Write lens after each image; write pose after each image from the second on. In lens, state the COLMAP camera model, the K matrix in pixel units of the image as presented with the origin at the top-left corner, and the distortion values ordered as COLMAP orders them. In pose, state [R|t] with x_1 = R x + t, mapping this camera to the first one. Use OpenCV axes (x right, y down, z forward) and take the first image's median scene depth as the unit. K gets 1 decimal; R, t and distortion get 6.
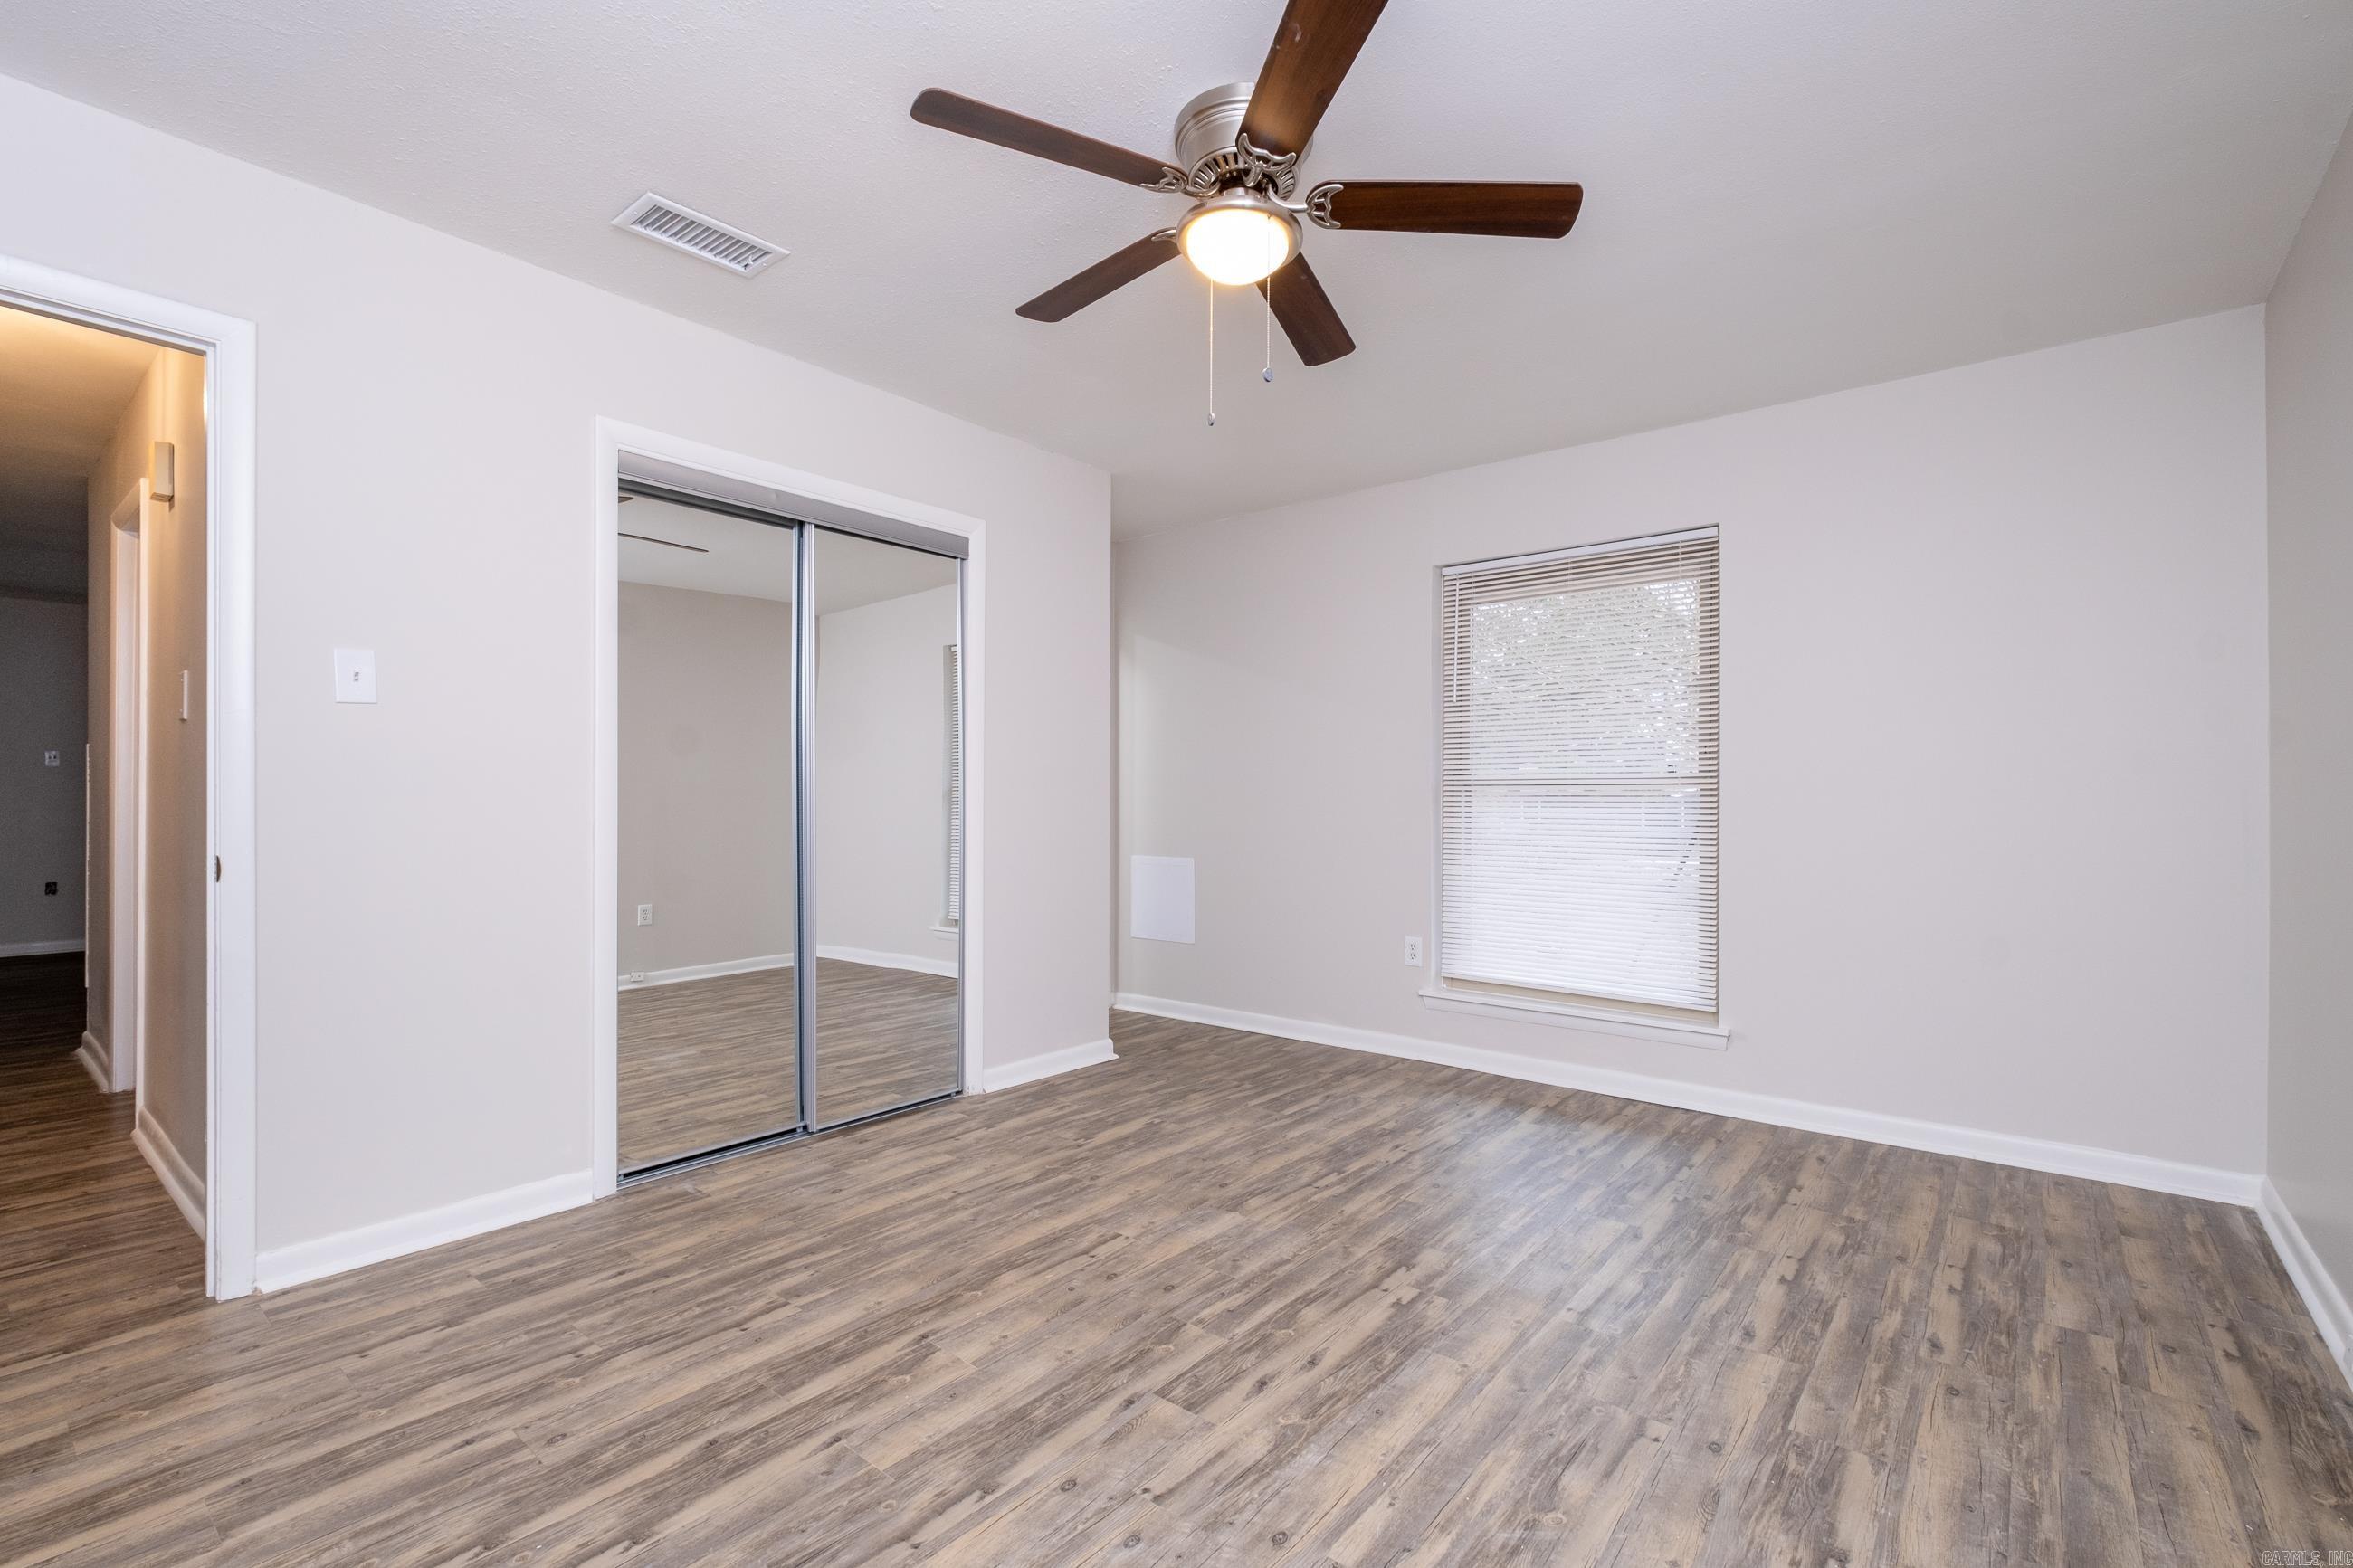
lens RADIAL K [[1080.7, 0, 1187.2], [0, 1080.7, 793.0], [0, 0, 1]] dist [-0.003097, -0.000879]
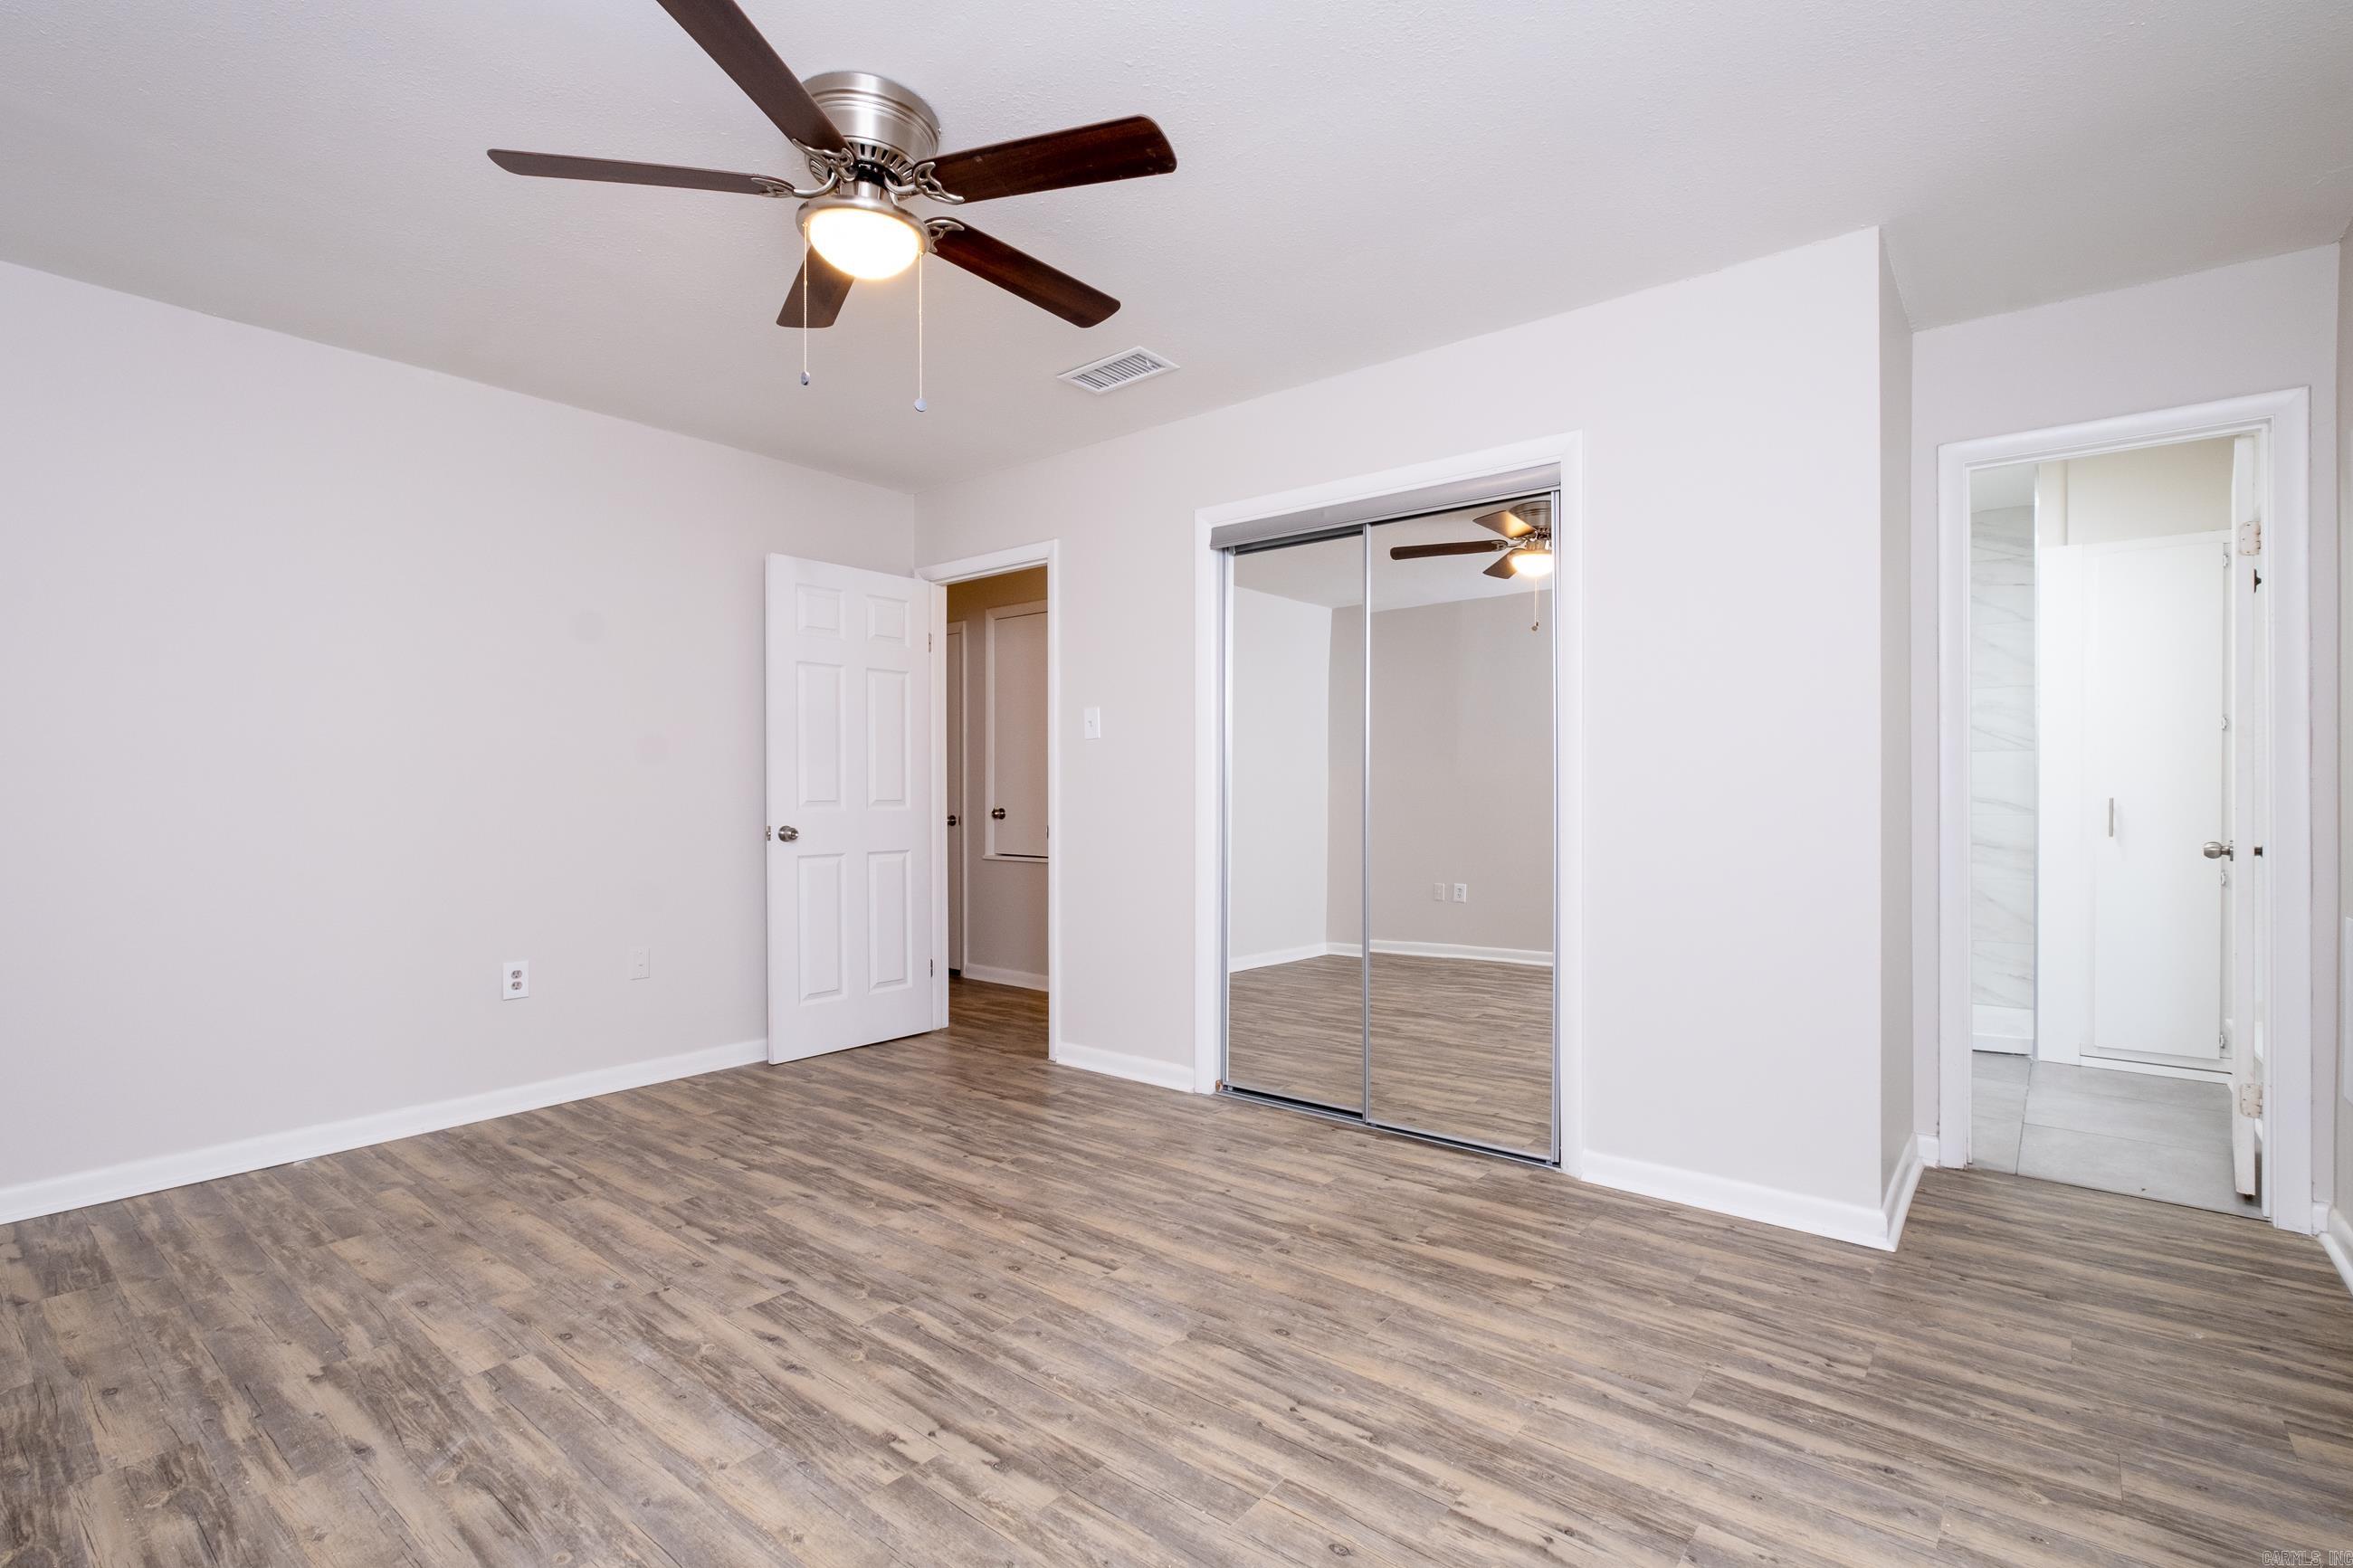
lens RADIAL K [[1080.7, 0, 1187.2], [0, 1080.7, 793.0], [0, 0, 1]] dist [-0.003097, -0.000879]
pose [[-0.019163, -0.003608, -0.999810, 0.923880], [0.005830, 0.999976, -0.003721, 0.008595], [0.999799, -0.005900, -0.019141, 1.167558]]
